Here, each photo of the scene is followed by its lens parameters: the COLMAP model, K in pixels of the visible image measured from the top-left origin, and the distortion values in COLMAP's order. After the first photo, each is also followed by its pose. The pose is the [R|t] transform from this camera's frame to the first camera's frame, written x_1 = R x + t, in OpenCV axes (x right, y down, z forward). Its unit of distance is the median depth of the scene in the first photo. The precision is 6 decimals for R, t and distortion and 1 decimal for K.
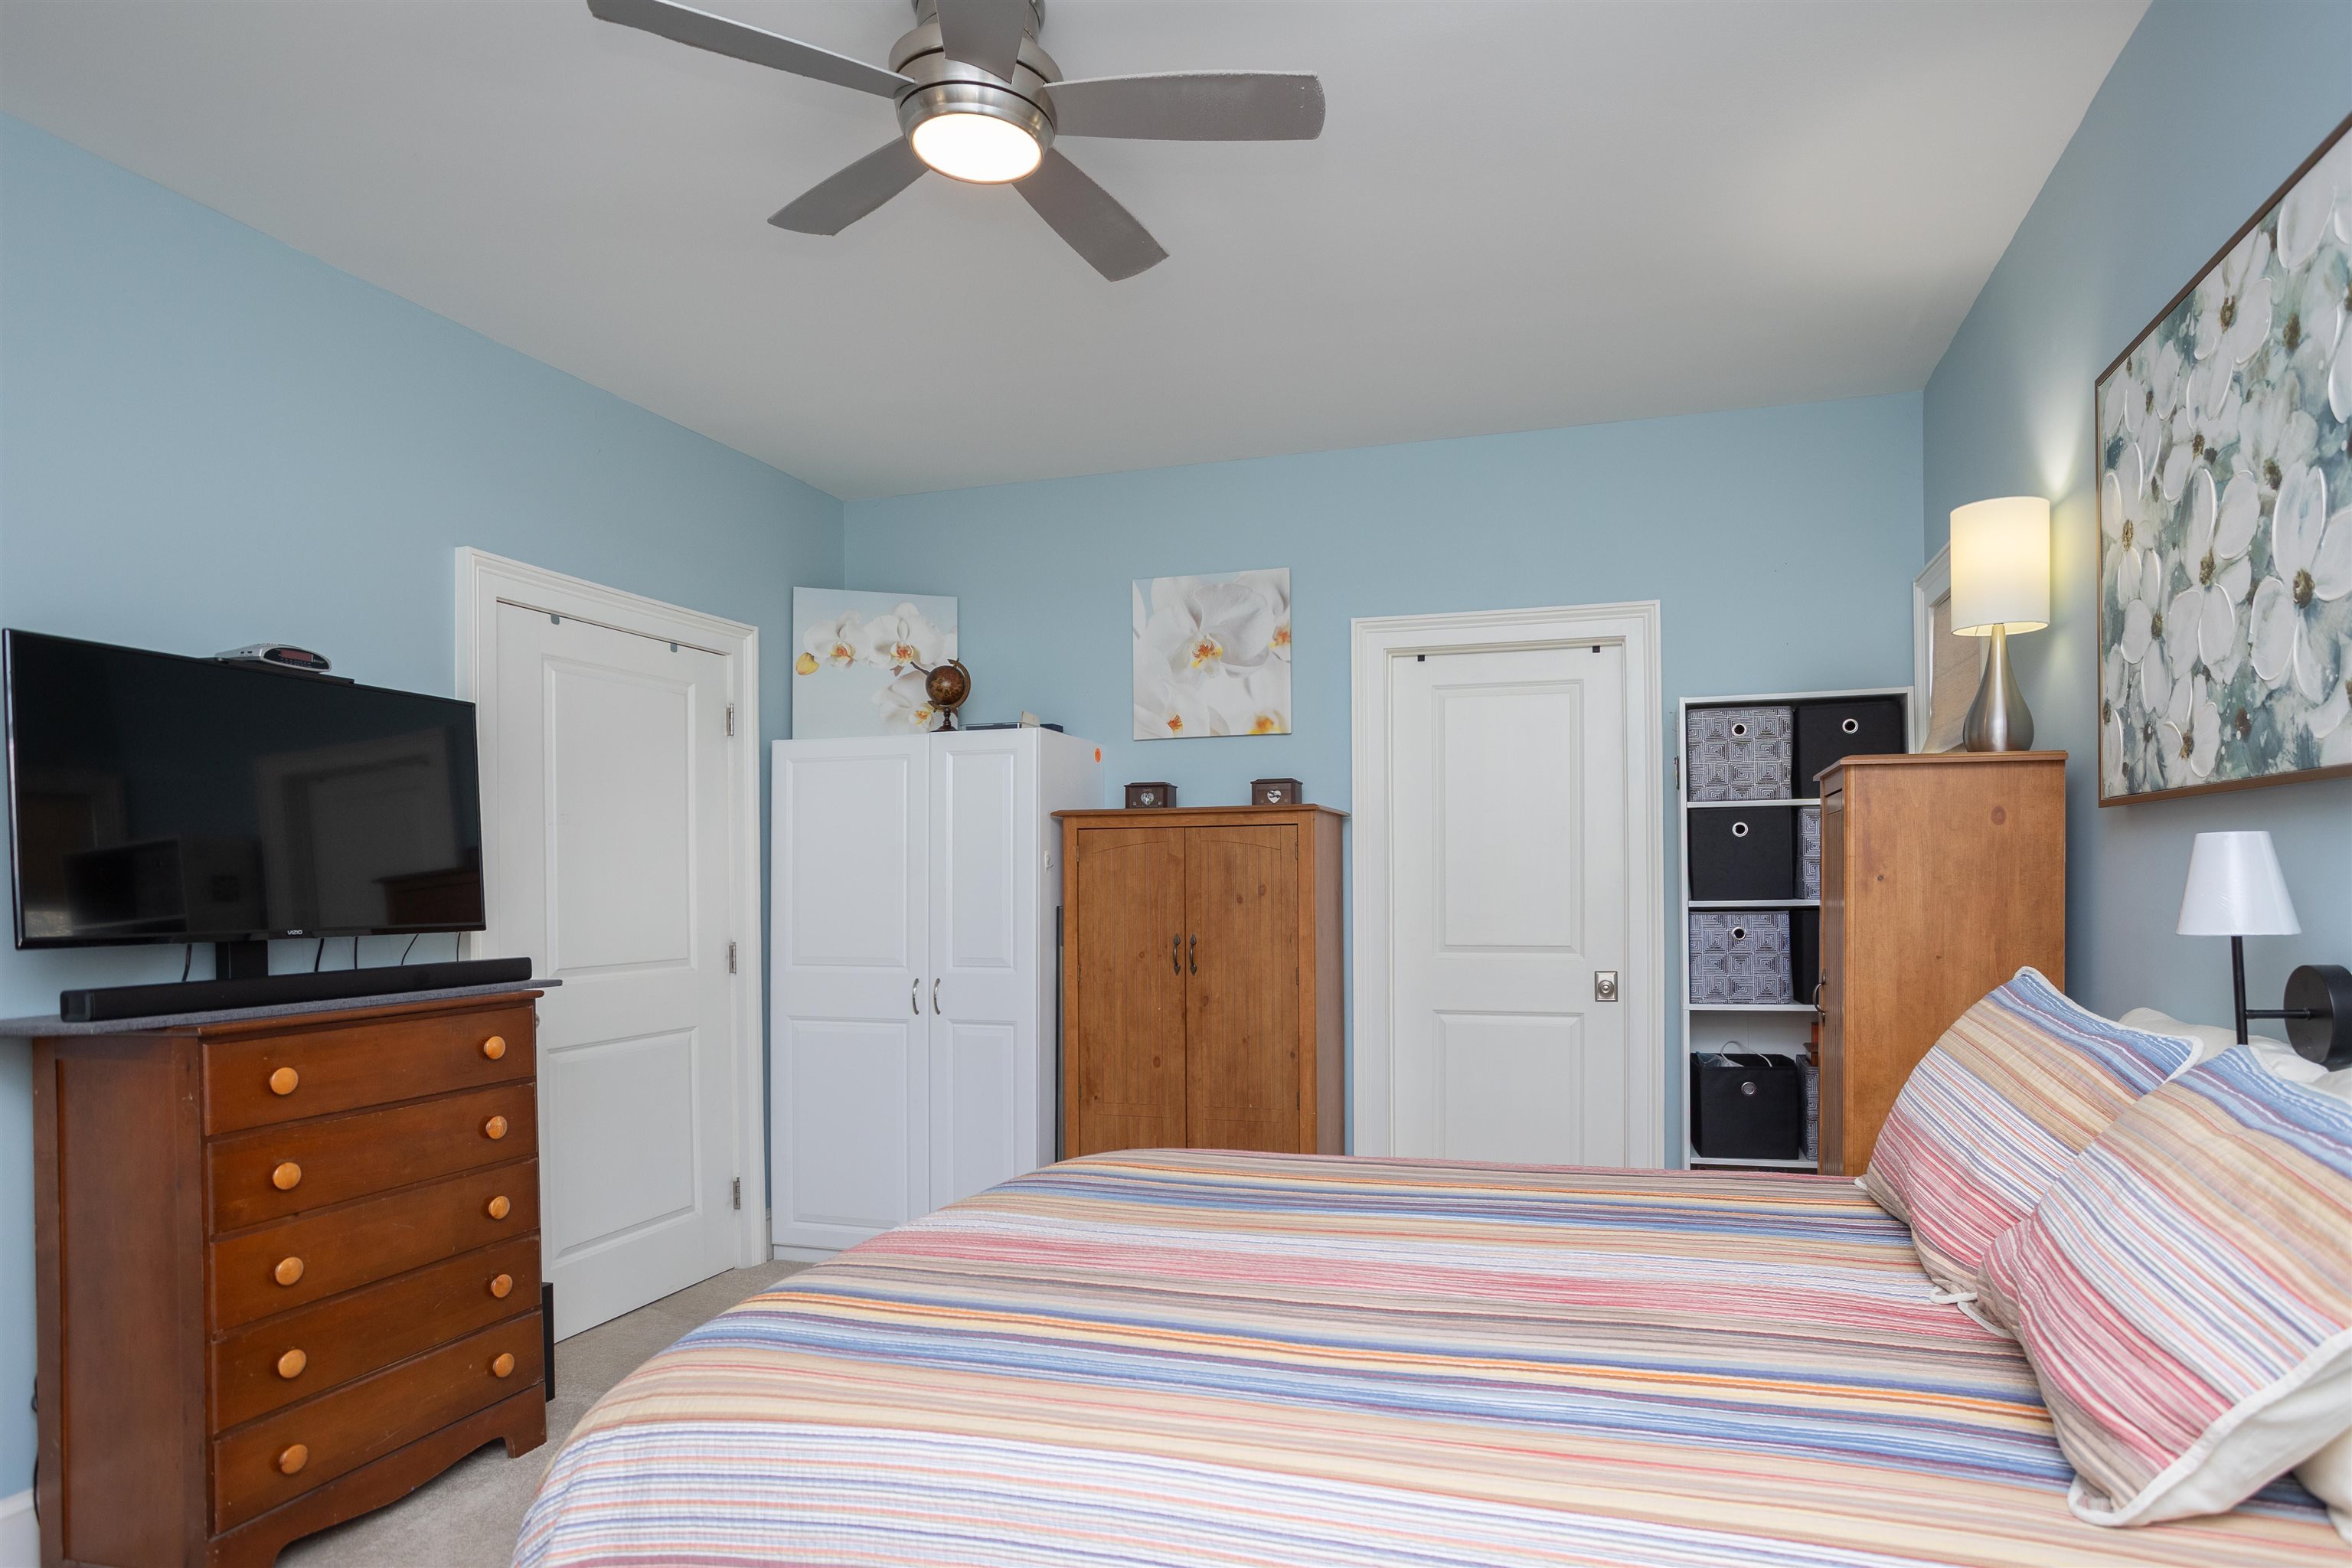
lens RADIAL K [[1239.6, 0, 1180.5], [0, 1239.6, 880.9], [0, 0, 1]] dist [-0.020639, 0.002586]
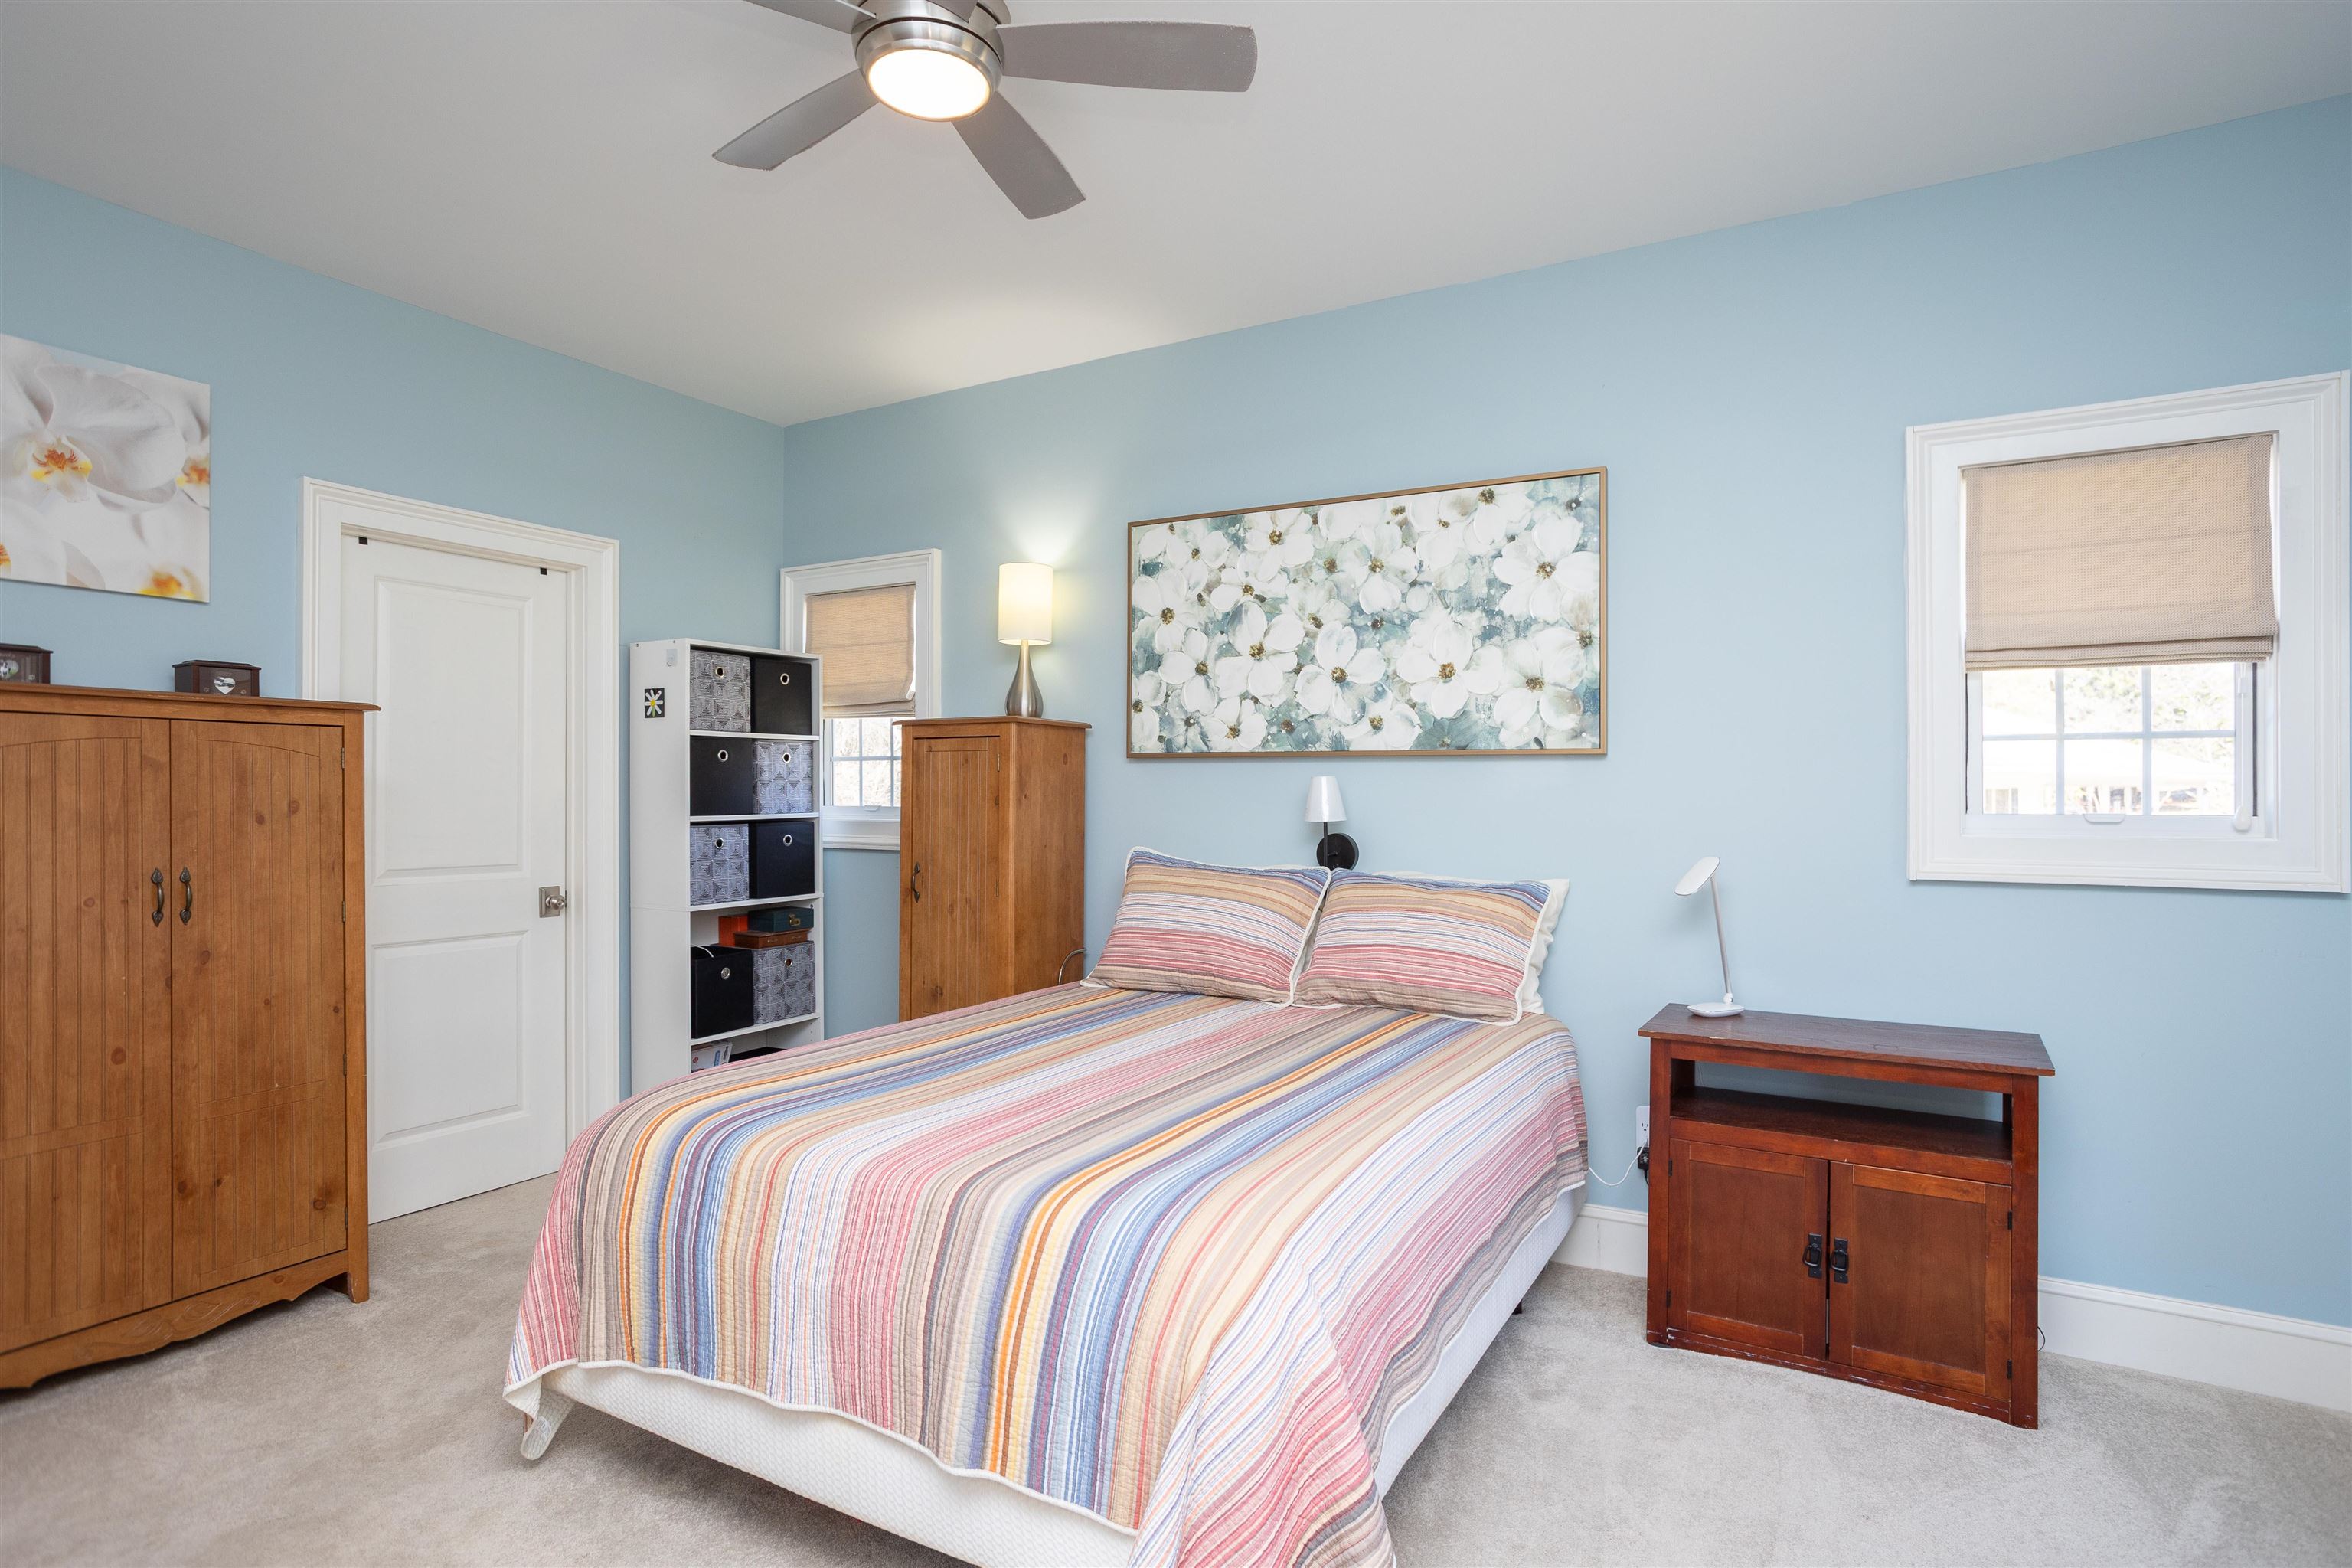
lens RADIAL K [[1247.6, 0, 1176.0], [0, 1247.6, 784.0], [0, 0, 1]] dist [-0.077710, 0.044875]
pose [[0.224131, 0.018458, 0.974384, -0.604373], [-0.000575, 0.999823, -0.018807, 0.007745], [-0.974559, 0.003655, 0.224102, 0.304936]]
